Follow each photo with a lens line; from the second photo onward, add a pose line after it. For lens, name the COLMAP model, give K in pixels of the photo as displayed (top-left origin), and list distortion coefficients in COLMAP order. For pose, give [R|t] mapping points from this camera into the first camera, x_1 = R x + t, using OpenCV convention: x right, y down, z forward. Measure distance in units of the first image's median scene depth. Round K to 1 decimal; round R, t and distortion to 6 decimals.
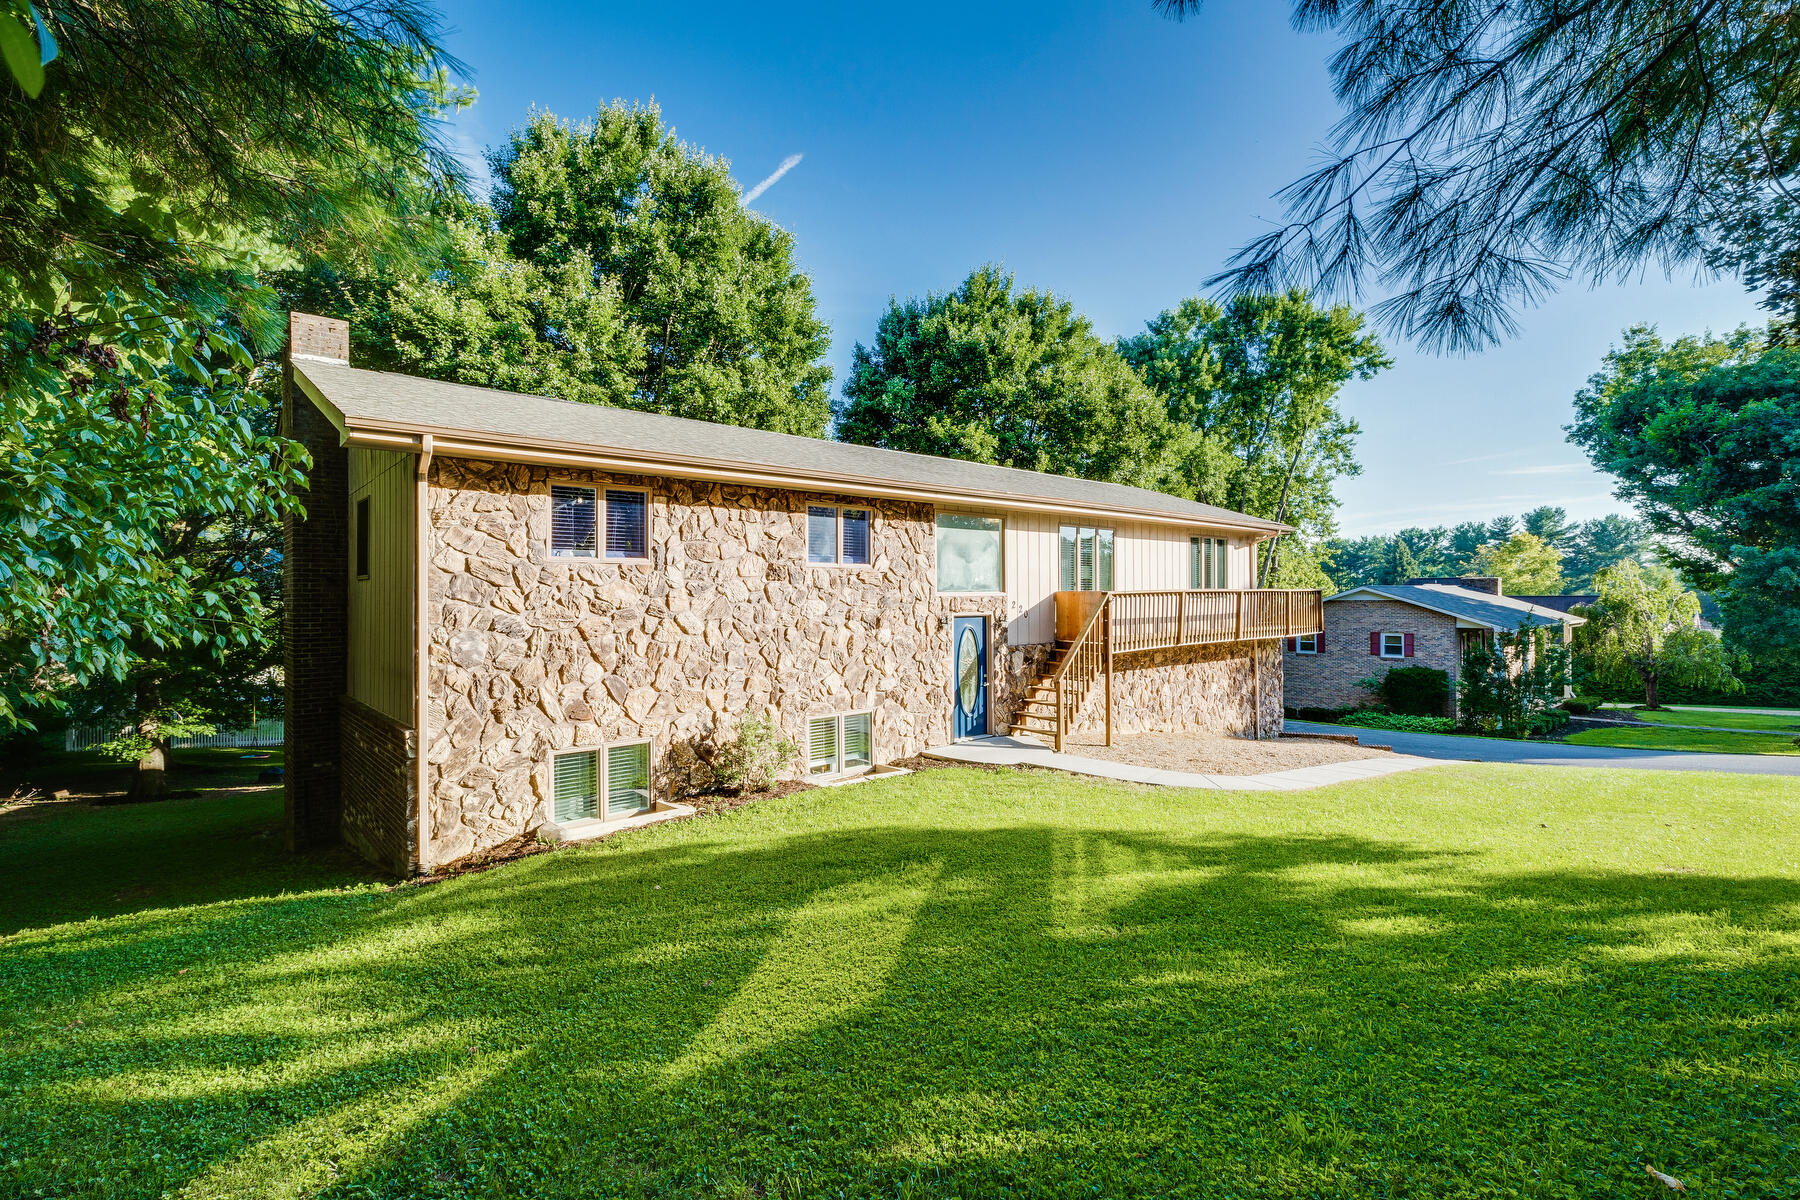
lens RADIAL K [[806.0, 0, 909.9], [0, 806.0, 592.6], [0, 0, 1]] dist [0.002807, 0.000515]
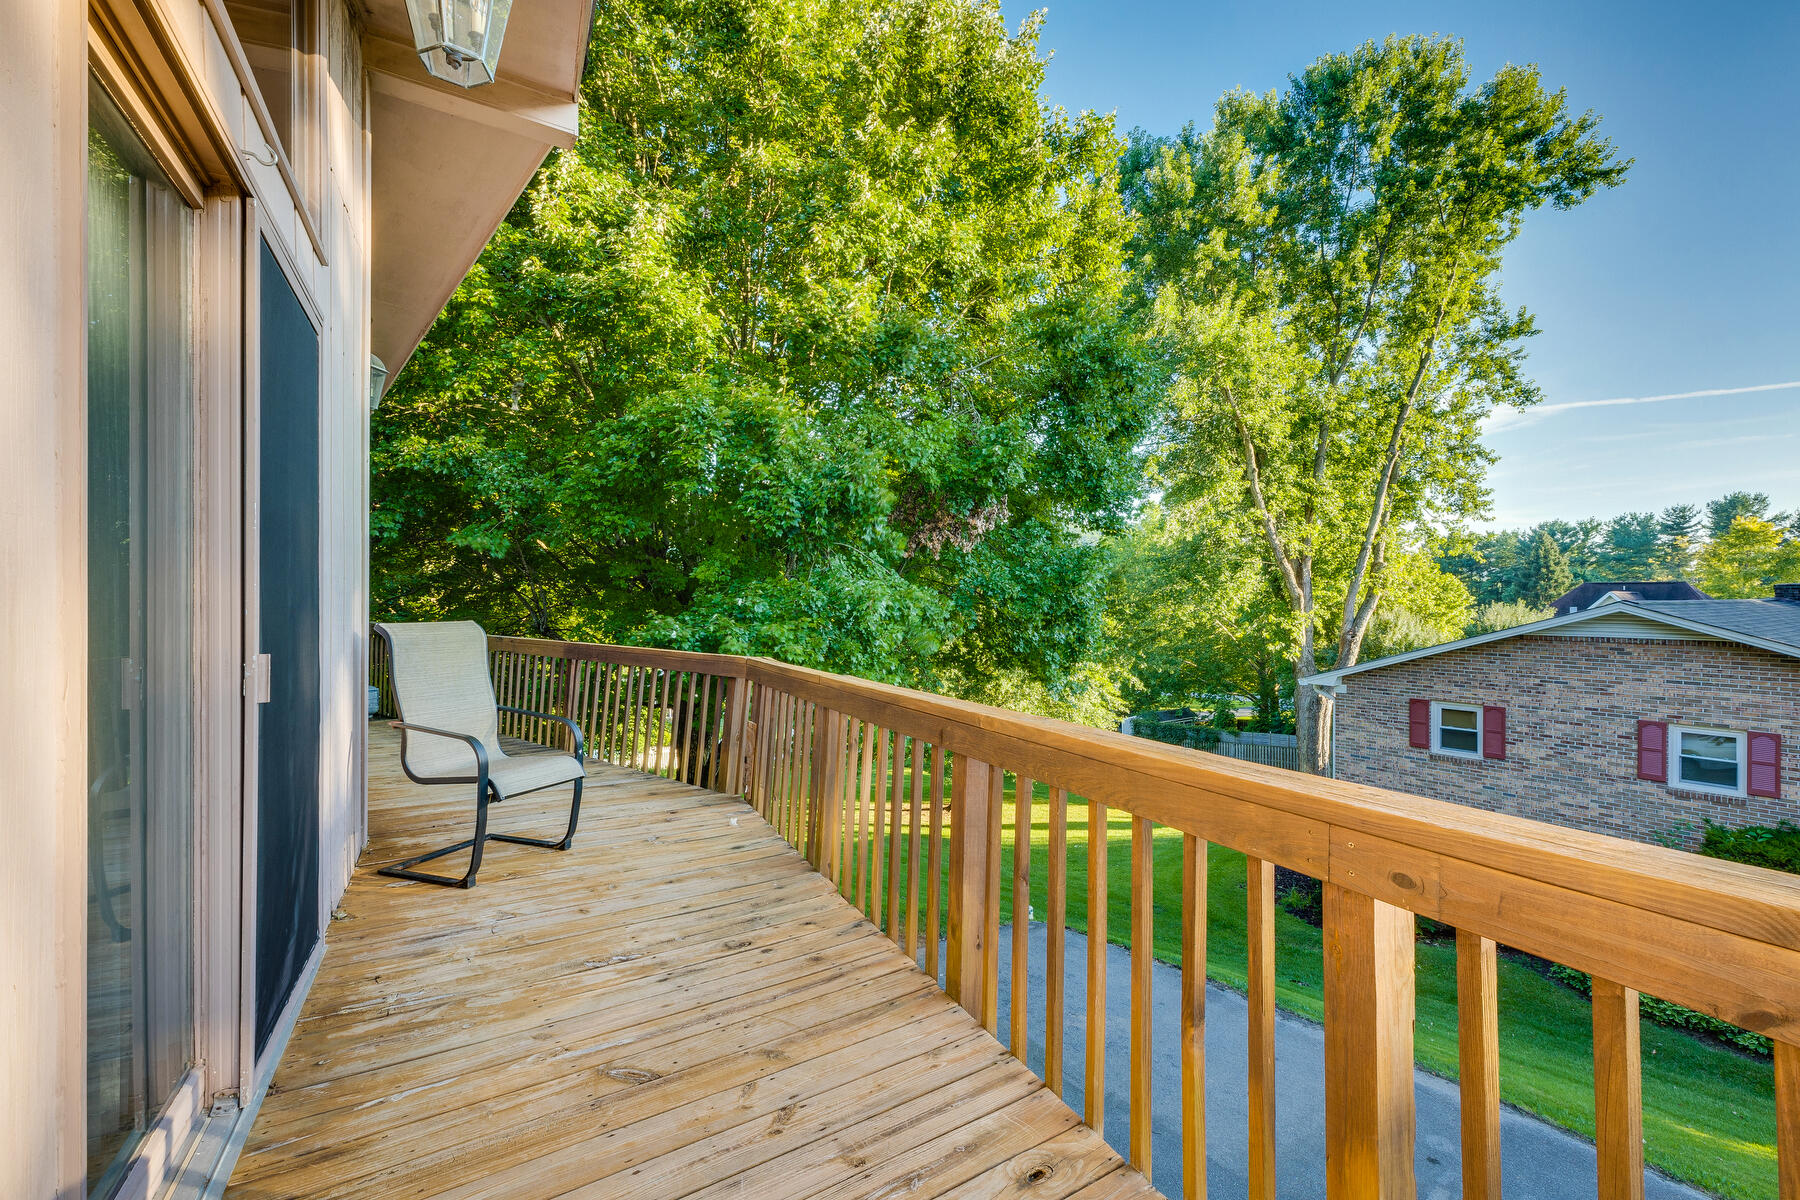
lens RADIAL K [[804.9, 0, 900.0], [0, 804.9, 600.0], [0, 0, 1]] dist [0.003540, 0.000043]
pose [[0.994101, 0.010023, -0.107998, 0.357298], [-0.008962, 0.999907, 0.010306, -0.014319], [0.108091, -0.009278, 0.994098, 0.796155]]
